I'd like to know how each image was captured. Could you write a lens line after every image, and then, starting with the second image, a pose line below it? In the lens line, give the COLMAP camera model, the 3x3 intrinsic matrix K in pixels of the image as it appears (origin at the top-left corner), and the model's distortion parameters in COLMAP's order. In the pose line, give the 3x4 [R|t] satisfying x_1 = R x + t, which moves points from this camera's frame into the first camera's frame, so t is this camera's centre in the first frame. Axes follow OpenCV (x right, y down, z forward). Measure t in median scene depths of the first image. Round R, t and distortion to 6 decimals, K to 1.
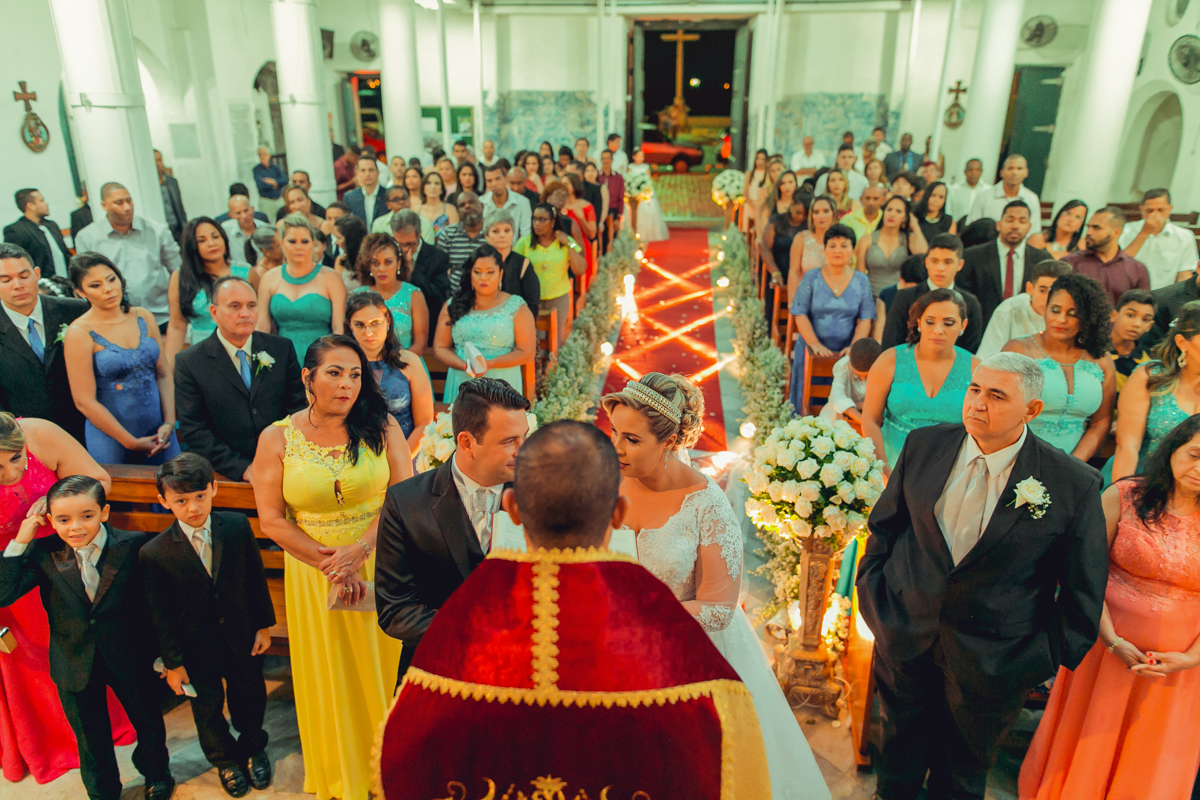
lens RADIAL K [[842.2, 0, 603.9], [0, 842.2, 407.6], [0, 0, 1]] dist [0.000807, 0.007111]
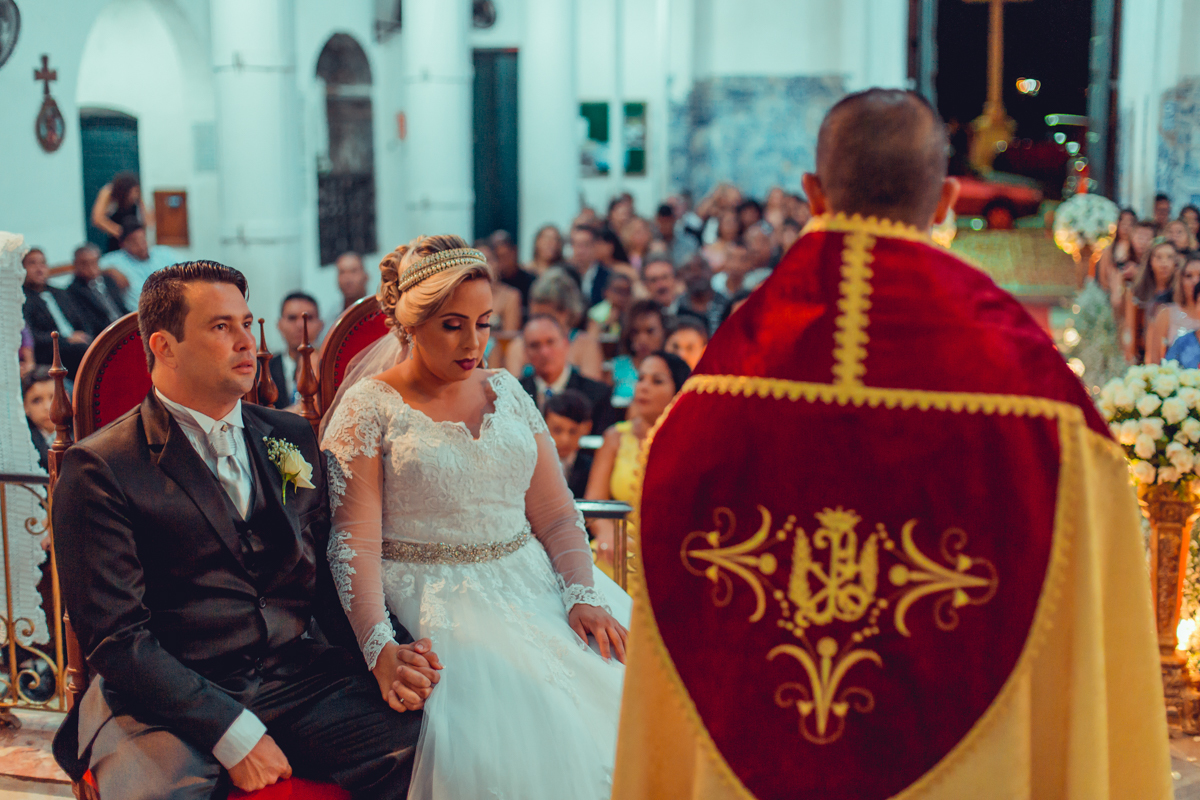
lens RADIAL K [[1802.9, 0, 597.8], [0, 1802.9, 399.7], [0, 0, 1]] dist [-0.006636, 0.000000]
pose [[0.991642, 0.019059, -0.127603, -0.030605], [-0.043571, 0.980395, -0.192165, 0.136097], [0.121439, 0.196119, 0.973031, -0.288138]]
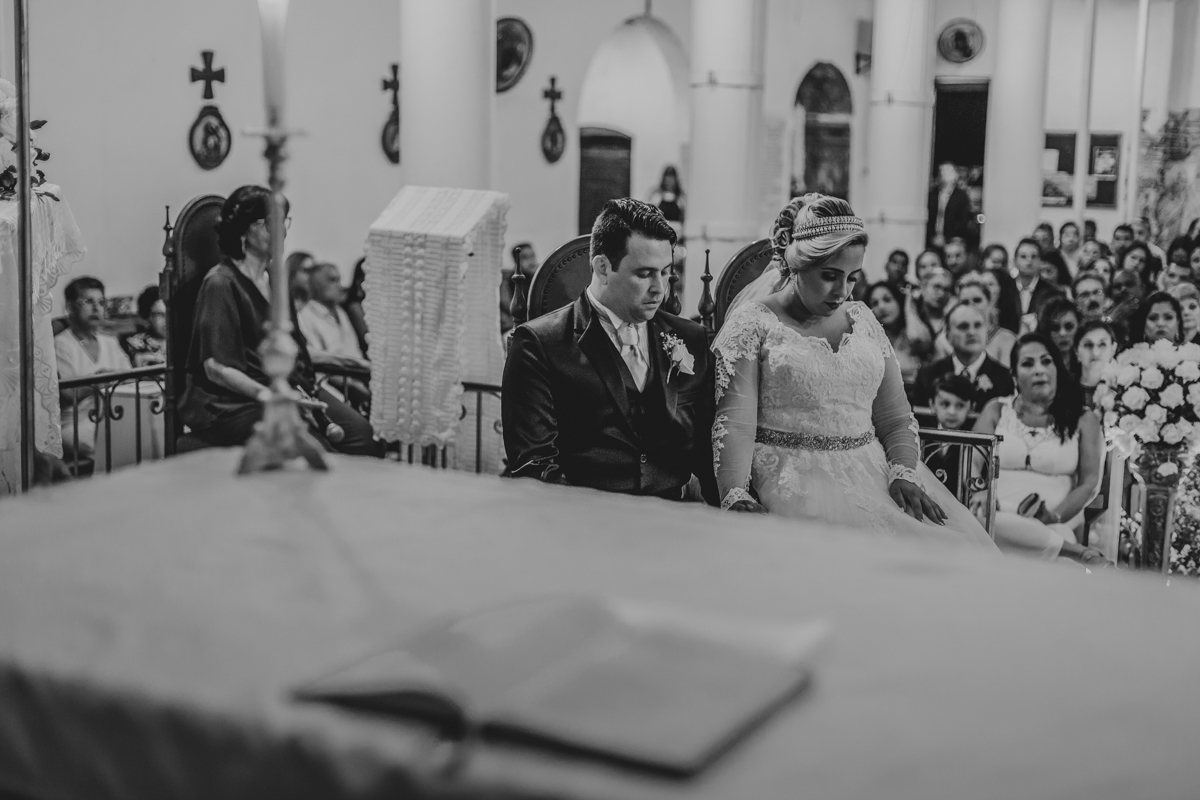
lens RADIAL K [[1802.9, 0, 612.4], [0, 1802.9, 397.1], [0, 0, 1]] dist [-0.006636, 0.000000]
pose [[0.922423, 0.073088, -0.379201, 0.017656], [-0.154941, 0.969472, -0.190044, 0.178883], [0.353735, 0.234055, 0.905588, -0.360963]]
